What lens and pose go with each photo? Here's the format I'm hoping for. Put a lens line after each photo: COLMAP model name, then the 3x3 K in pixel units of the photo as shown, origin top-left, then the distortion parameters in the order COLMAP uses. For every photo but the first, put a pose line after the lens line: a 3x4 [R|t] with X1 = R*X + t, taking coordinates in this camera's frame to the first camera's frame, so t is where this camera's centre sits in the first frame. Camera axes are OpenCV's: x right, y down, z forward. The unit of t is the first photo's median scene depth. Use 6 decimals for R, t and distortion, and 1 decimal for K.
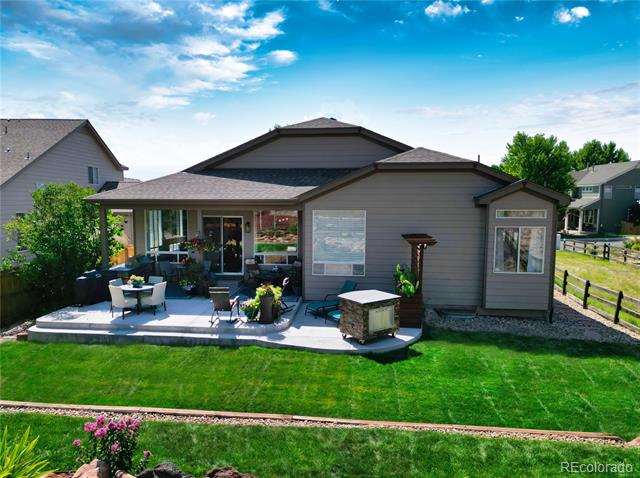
lens RADIAL K [[485.1, 0, 320.0], [0, 485.1, 239.0], [0, 0, 1]] dist [0.077450, -0.073725]
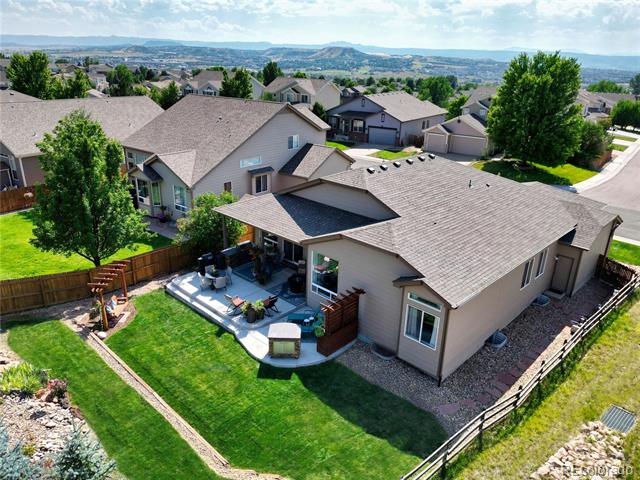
lens RADIAL K [[485.1, 0, 320.0], [0, 485.1, 240.0], [0, 0, 1]] dist [0.077450, -0.073725]
pose [[0.782784, 0.238926, -0.574599, 0.993549], [-0.071505, 0.951775, 0.298348, -0.625358], [0.618172, -0.192455, 0.762118, -0.092424]]
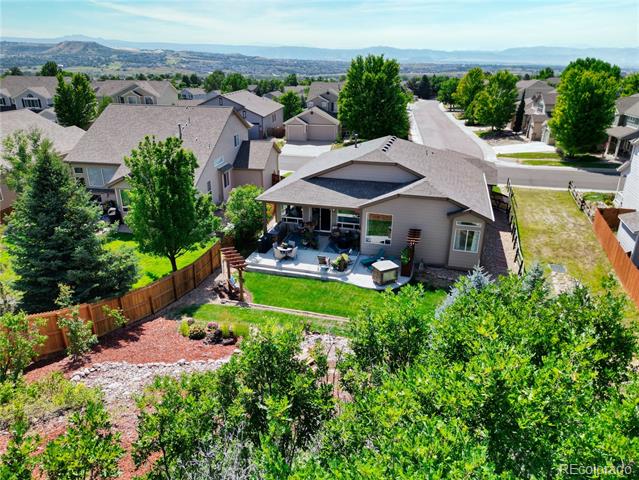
lens RADIAL K [[484.3, 0, 319.5], [0, 484.3, 240.0], [0, 0, 1]] dist [0.077450, -0.073725]
pose [[0.985814, 0.067458, -0.153688, 0.131272], [-0.020443, 0.957118, 0.288976, -0.623918], [0.166591, -0.281735, 0.944920, -1.133679]]
